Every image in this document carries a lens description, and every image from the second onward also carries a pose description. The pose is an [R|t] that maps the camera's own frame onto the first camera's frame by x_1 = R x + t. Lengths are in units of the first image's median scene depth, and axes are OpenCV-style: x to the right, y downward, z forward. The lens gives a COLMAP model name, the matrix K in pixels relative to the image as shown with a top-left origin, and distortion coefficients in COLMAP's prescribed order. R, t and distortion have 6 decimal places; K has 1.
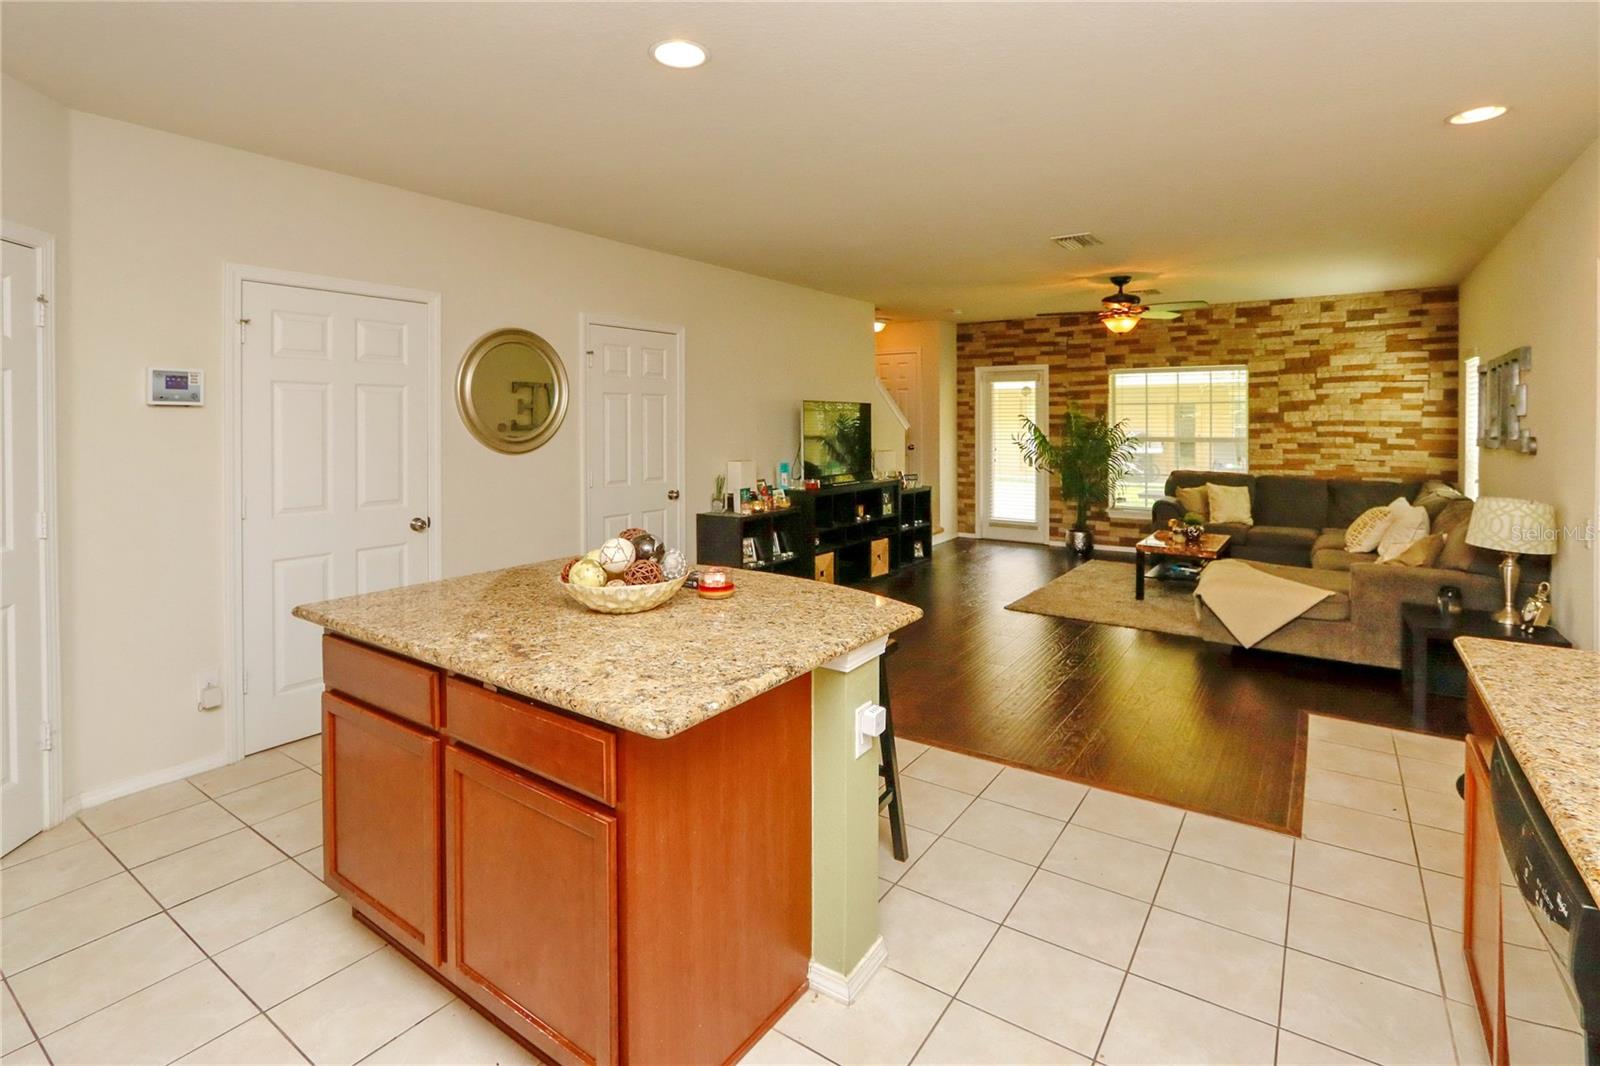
lens RADIAL K [[765.3, 0, 799.5], [0, 765.3, 413.4], [0, 0, 1]] dist [0.000914, 0.000331]
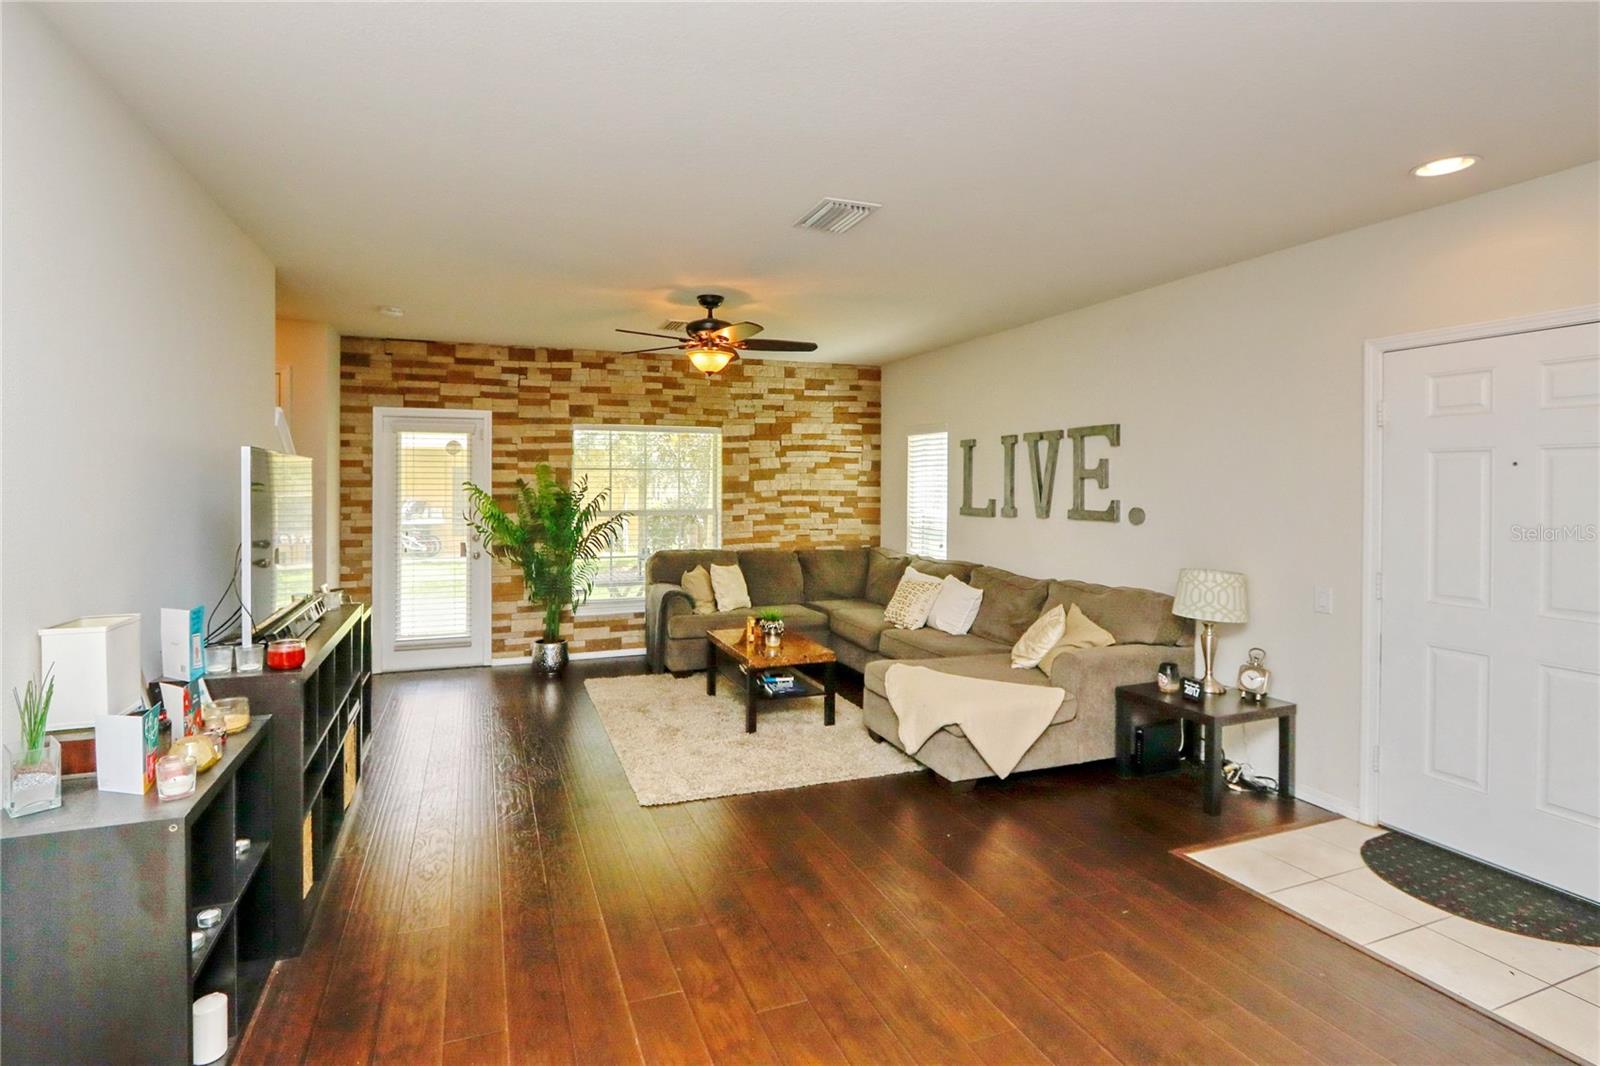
lens RADIAL K [[782.9, 0, 734.9], [0, 782.9, 480.4], [0, 0, 1]] dist [-0.002498, -0.000157]
pose [[0.594404, 0.006998, 0.804136, -0.145506], [-0.008138, 0.999963, -0.002687, 0.000587], [-0.804125, -0.004947, 0.594439, 0.453625]]
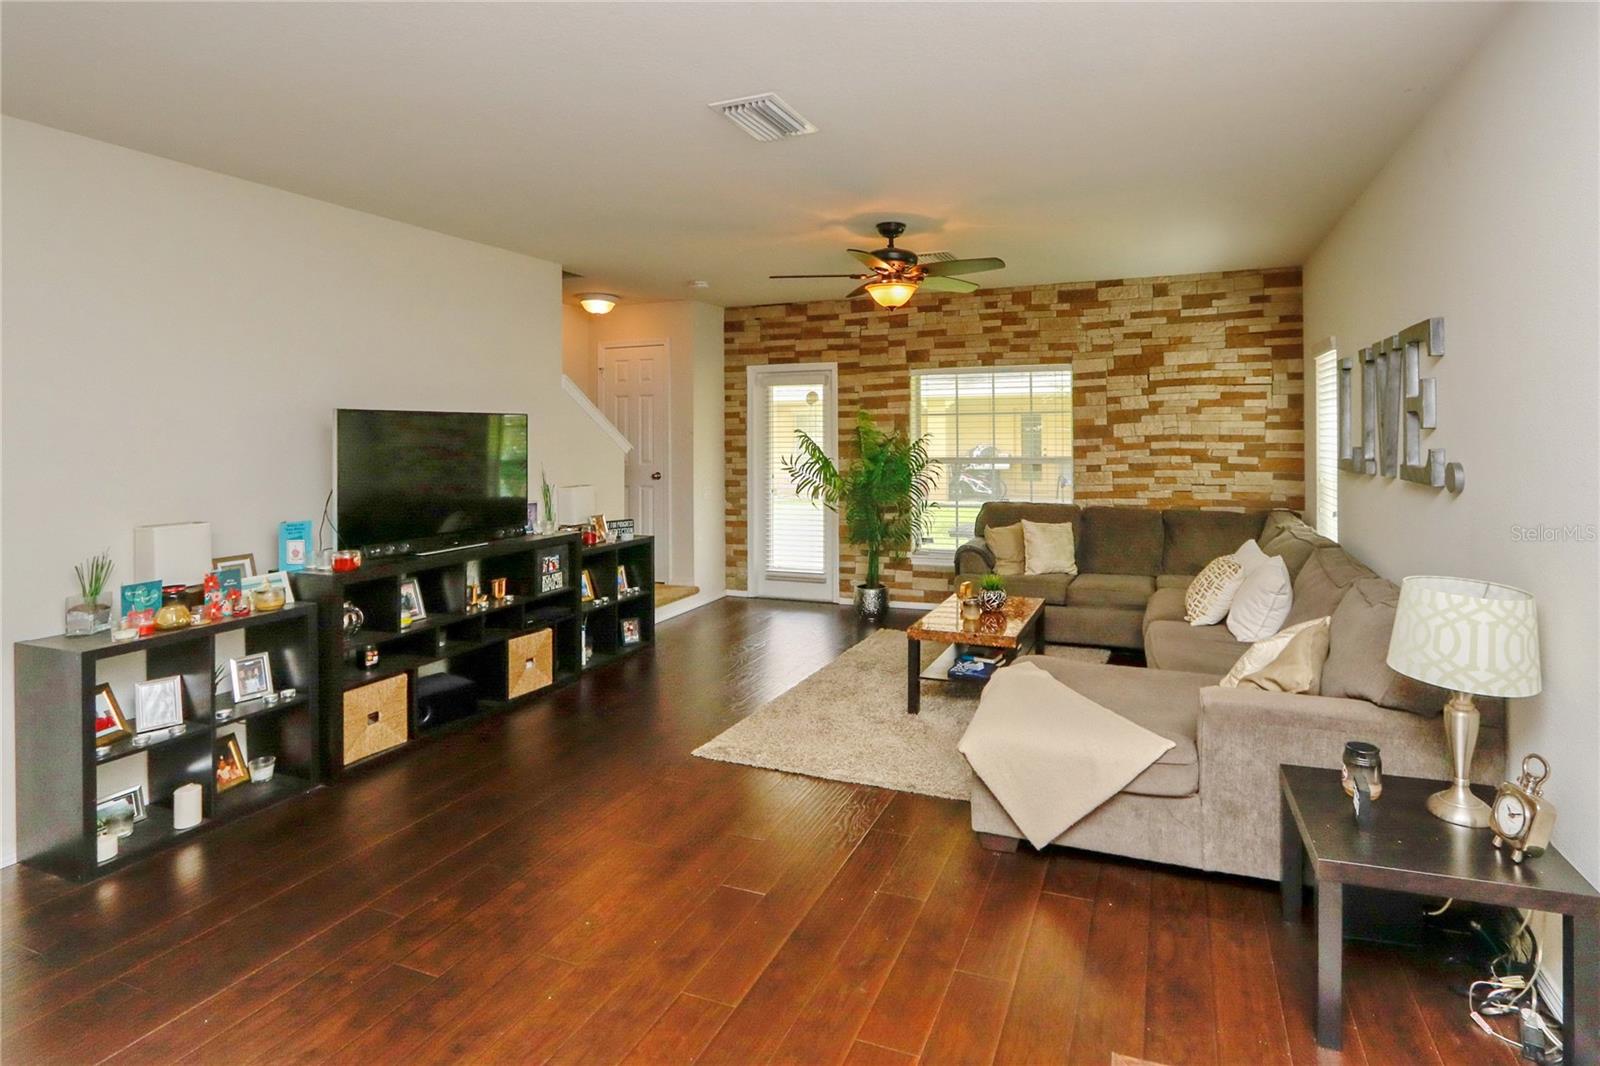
lens RADIAL K [[779.9, 0, 884.2], [0, 779.9, 418.8], [0, 0, 1]] dist [-0.002501, -0.000110]
pose [[0.966230, -0.003150, 0.257661, 0.201845], [0.006070, 0.999926, -0.010540, -0.000266], [-0.257609, 0.011748, 0.966178, 0.291532]]
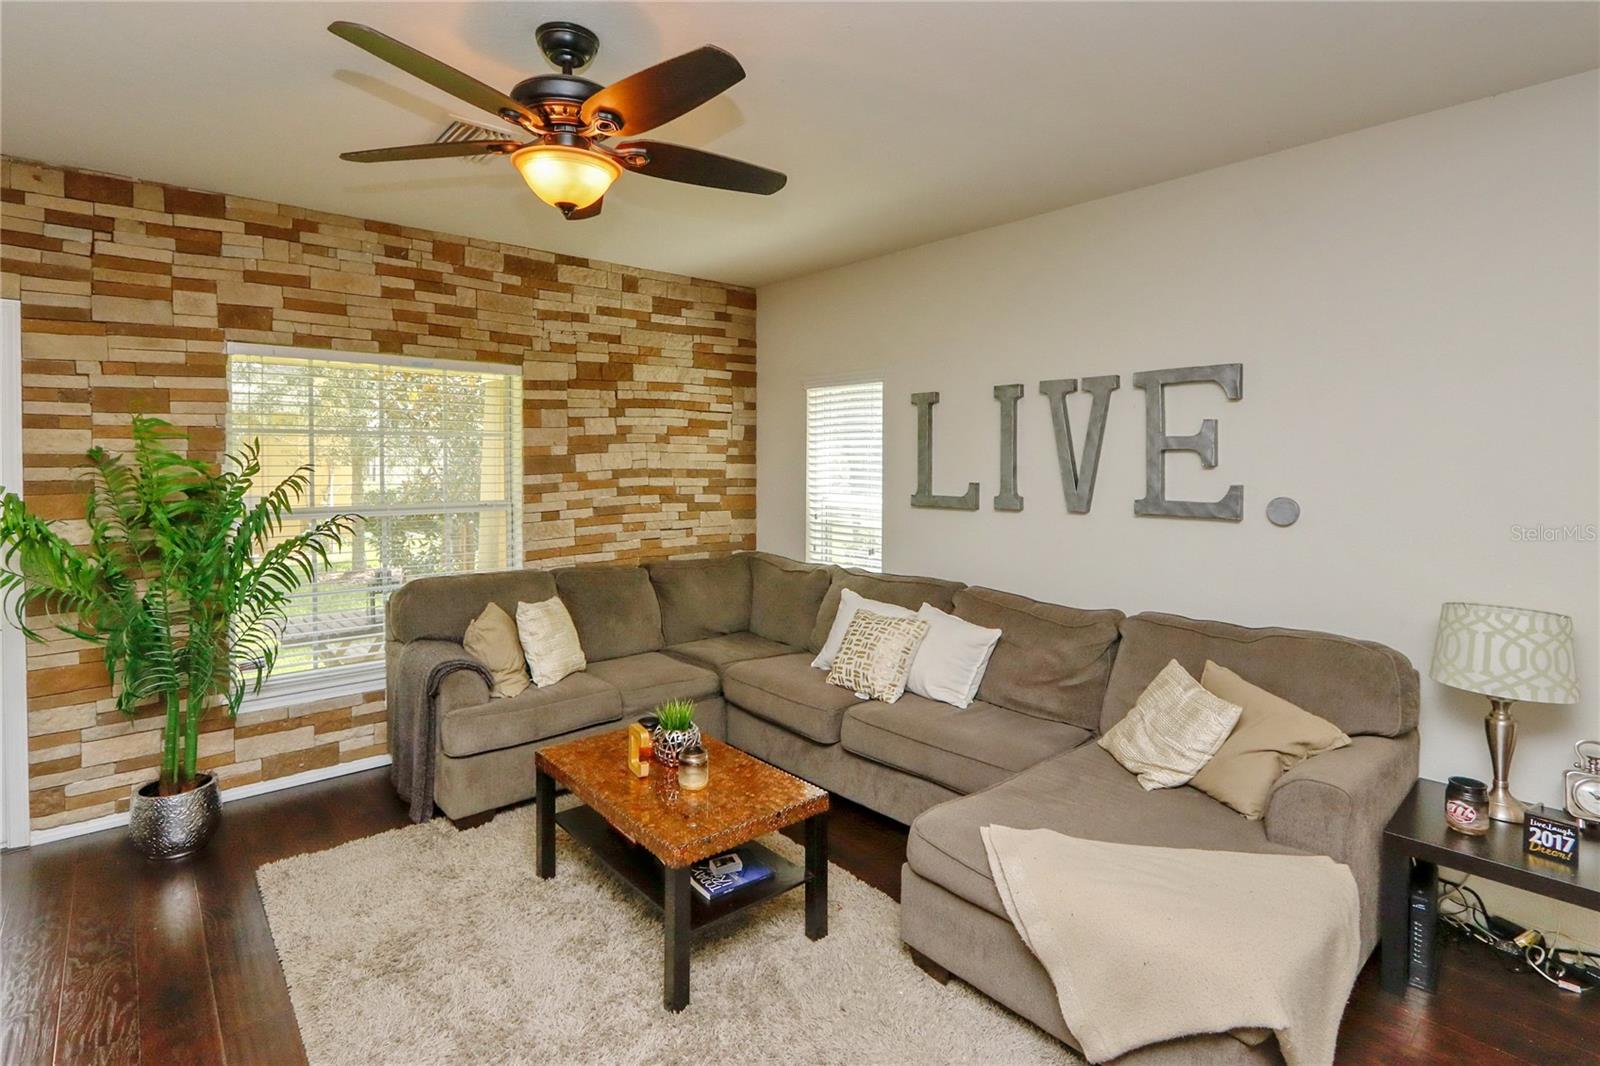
lens RADIAL K [[805.1, 0, 772.4], [0, 805.1, 476.6], [0, 0, 1]] dist [-0.002830, -0.000037]
pose [[0.261792, -0.016696, 0.964980, 0.089018], [-0.008900, 0.999766, 0.019713, 0.001804], [-0.965083, -0.013749, 0.261582, 0.699714]]
